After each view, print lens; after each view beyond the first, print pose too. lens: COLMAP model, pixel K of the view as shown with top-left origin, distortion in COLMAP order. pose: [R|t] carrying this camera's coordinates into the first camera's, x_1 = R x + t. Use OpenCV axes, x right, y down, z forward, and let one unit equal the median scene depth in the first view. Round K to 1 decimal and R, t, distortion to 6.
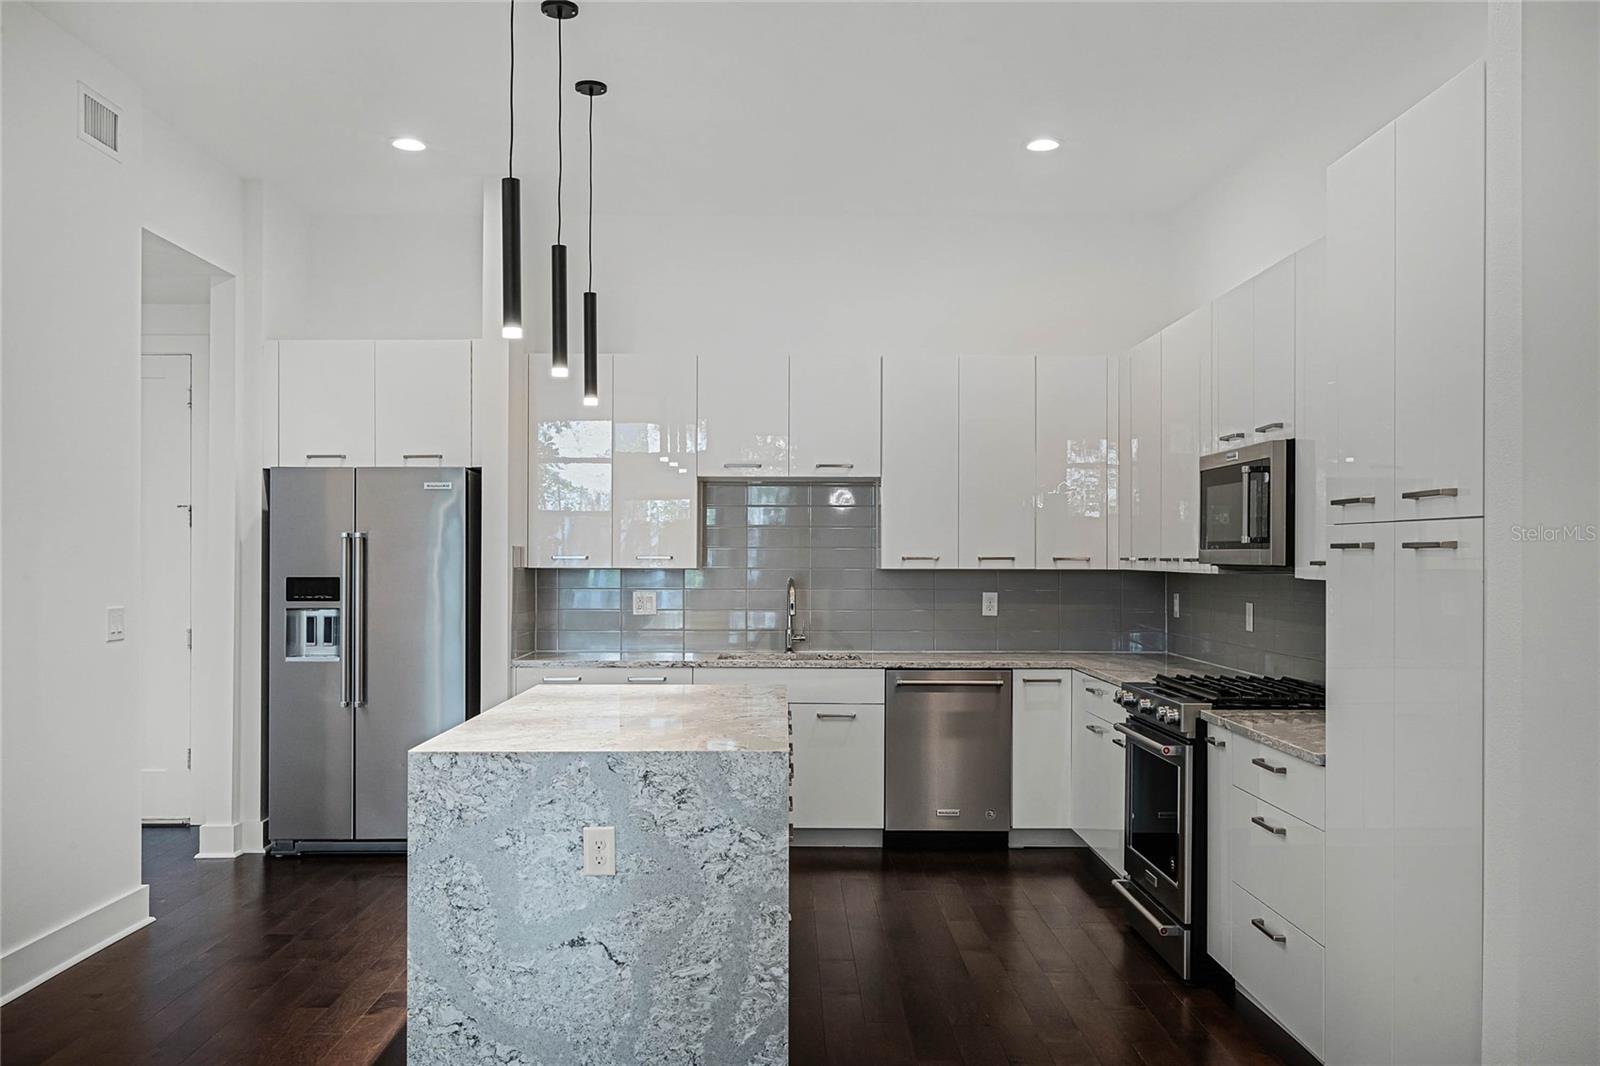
lens RADIAL K [[1315.4, 0, 798.4], [0, 1315.4, 556.1], [0, 0, 1]] dist [-0.001392, -0.002271]
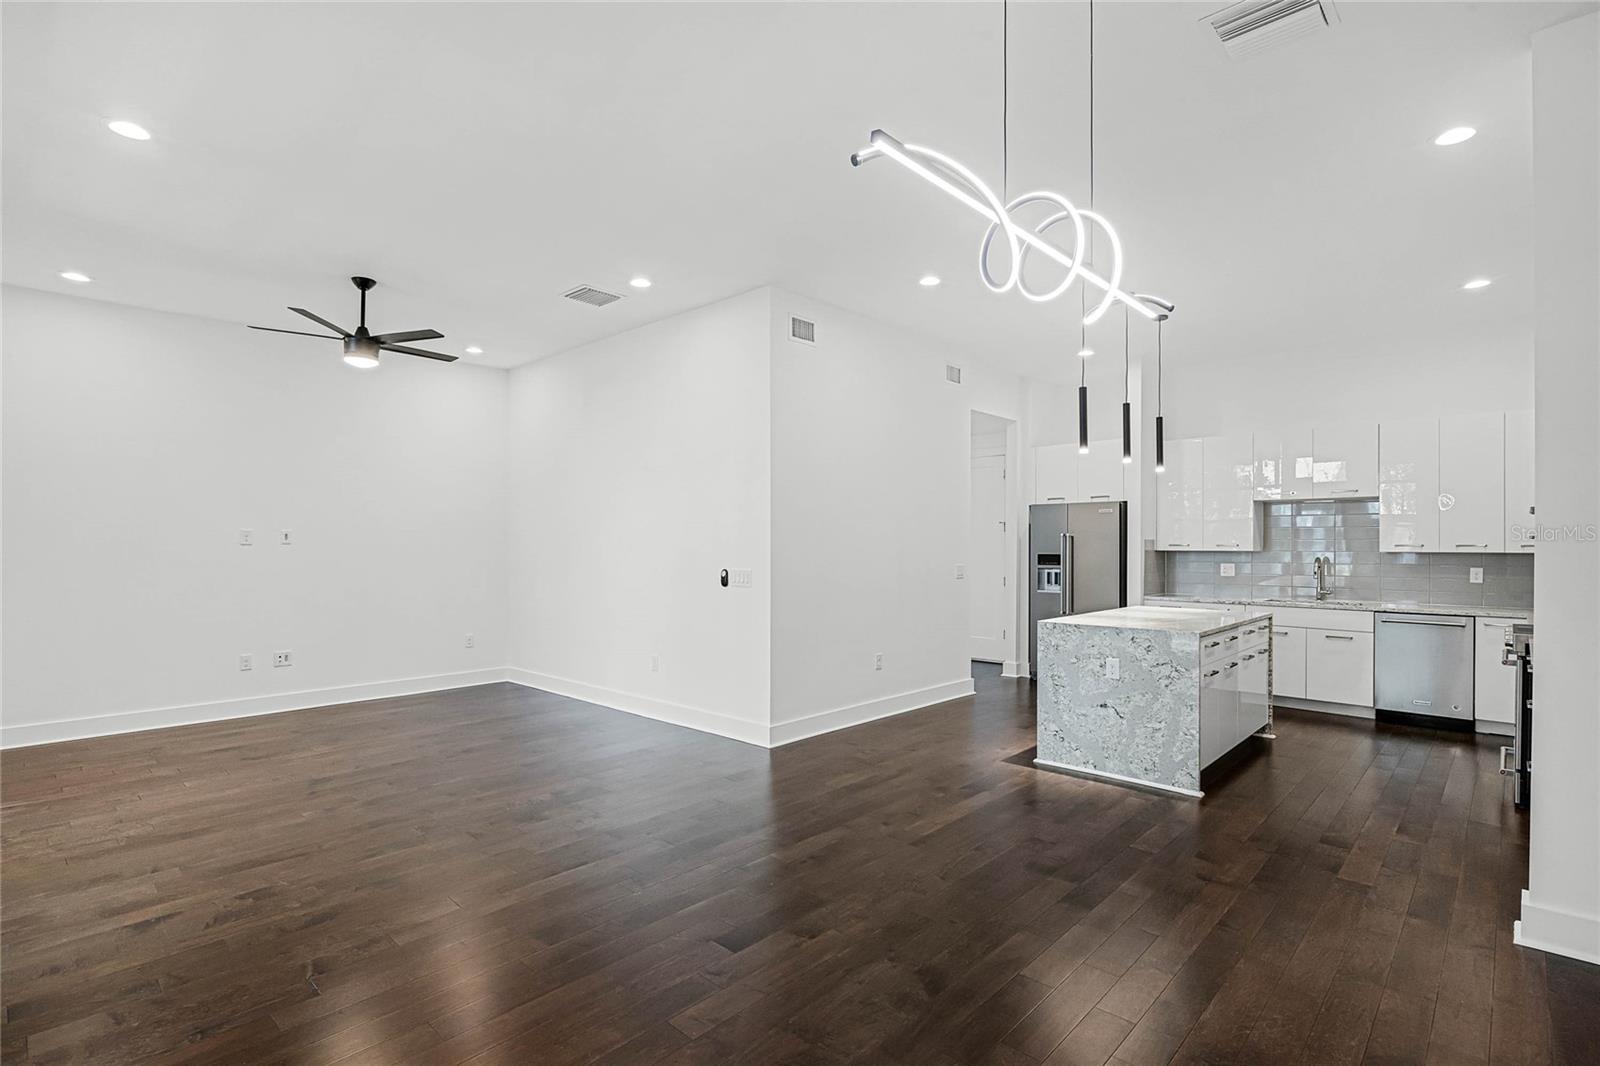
lens RADIAL K [[764.8, 0, 801.8], [0, 764.8, 543.9], [0, 0, 1]] dist [-0.003332, -0.000255]
pose [[0.722164, -0.001819, -0.691719, 0.397961], [0.001159, 0.999998, -0.001419, 0.000557], [0.691721, 0.000223, 0.722165, -0.385032]]
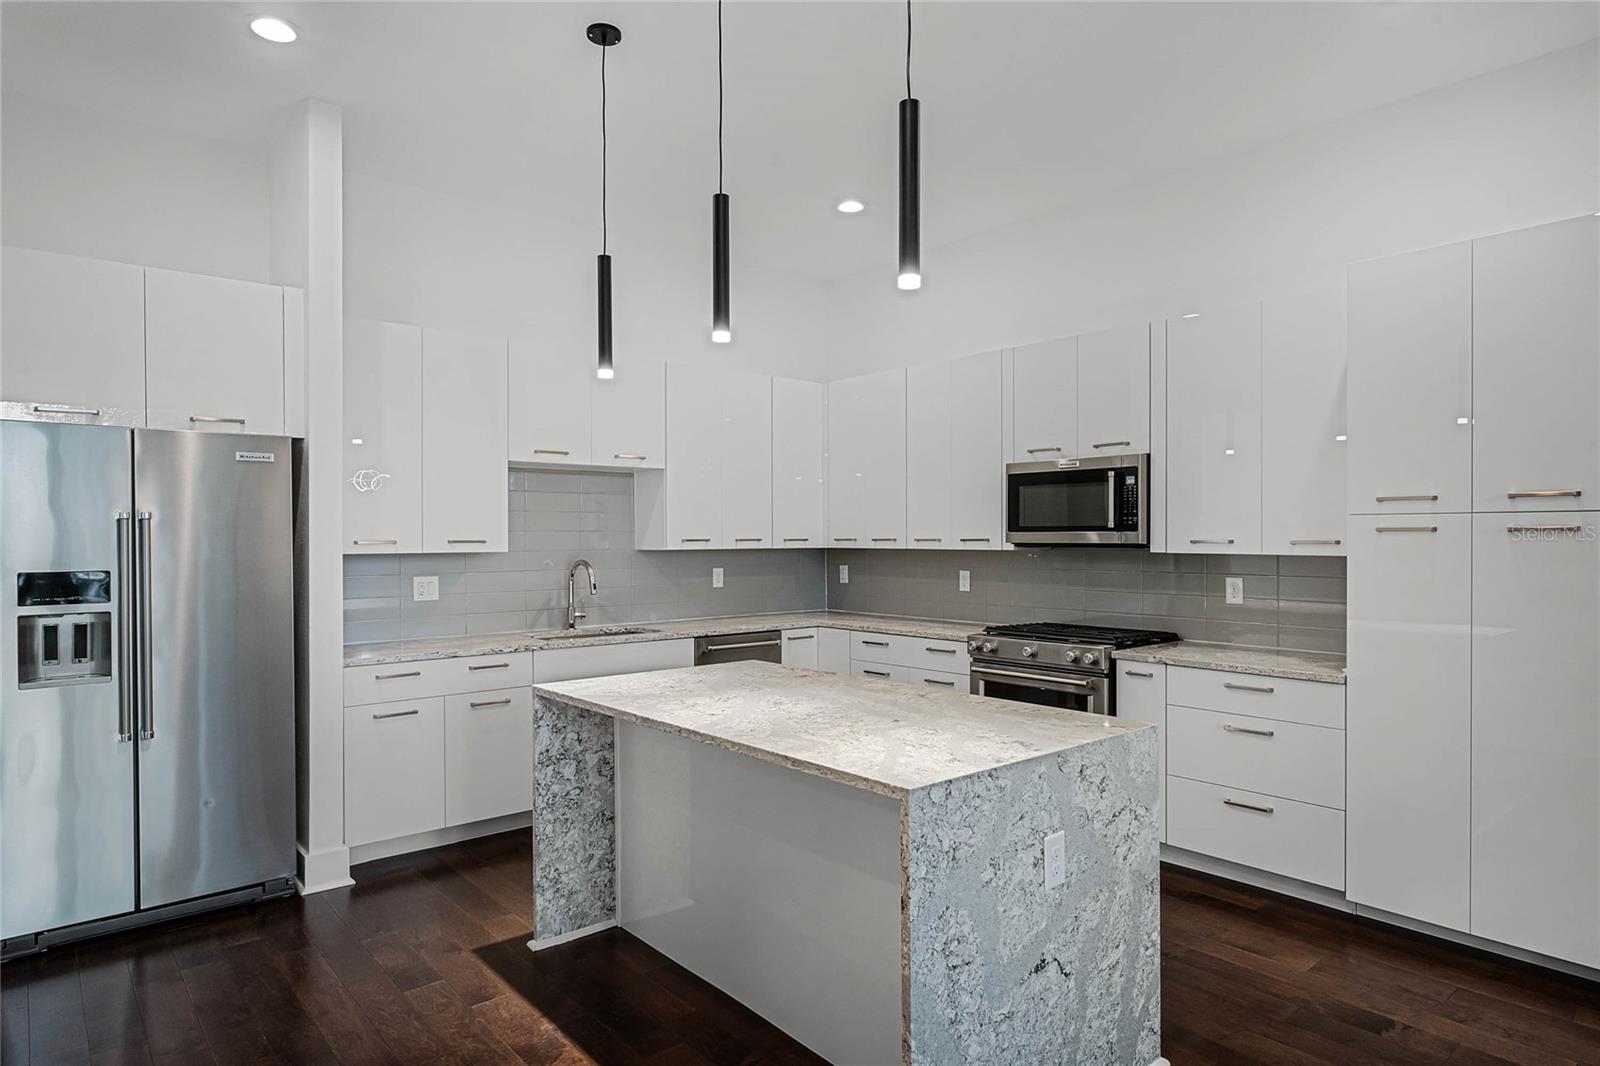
lens RADIAL K [[921.1, 0, 798.3], [0, 921.1, 540.3], [0, 0, 1]] dist [0.003051, -0.000438]
pose [[0.769808, -0.007337, 0.638233, -0.700534], [0.004940, 0.999972, 0.005536, -0.004707], [-0.638256, -0.001108, 0.769824, 0.616402]]
